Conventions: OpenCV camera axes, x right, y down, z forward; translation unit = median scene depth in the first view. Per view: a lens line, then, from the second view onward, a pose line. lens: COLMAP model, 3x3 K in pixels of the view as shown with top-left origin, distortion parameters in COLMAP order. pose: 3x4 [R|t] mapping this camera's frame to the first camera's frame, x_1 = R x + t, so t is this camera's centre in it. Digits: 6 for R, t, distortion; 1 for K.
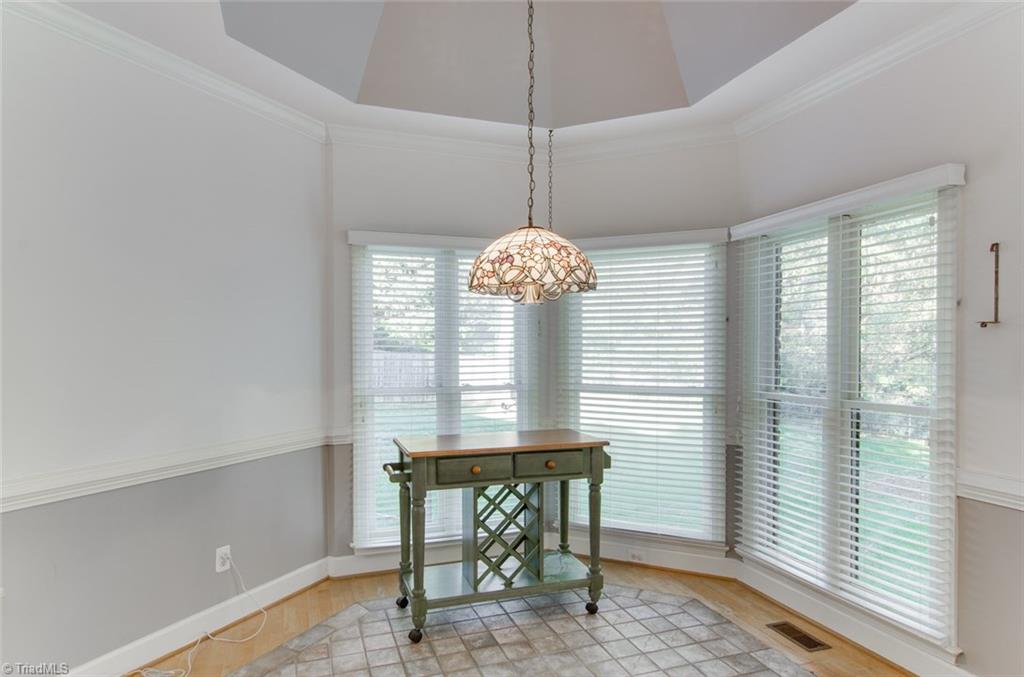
lens RADIAL K [[609.1, 0, 505.6], [0, 609.1, 357.1], [0, 0, 1]] dist [0.006316, -0.001088]
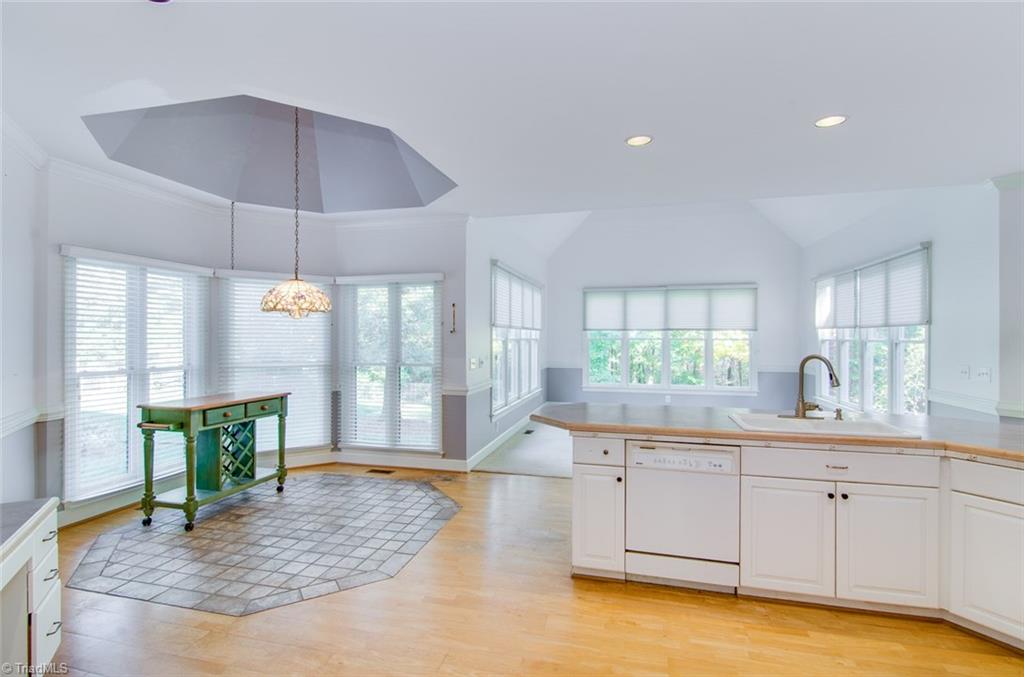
lens RADIAL K [[489.4, 0, 516.0], [0, 489.4, 337.4], [0, 0, 1]] dist [0.013103, -0.006995]
pose [[0.547061, 0.004005, 0.837083, -0.607613], [0.010795, 0.999872, -0.011838, 0.001170], [-0.837023, 0.015512, 0.546948, -0.312790]]
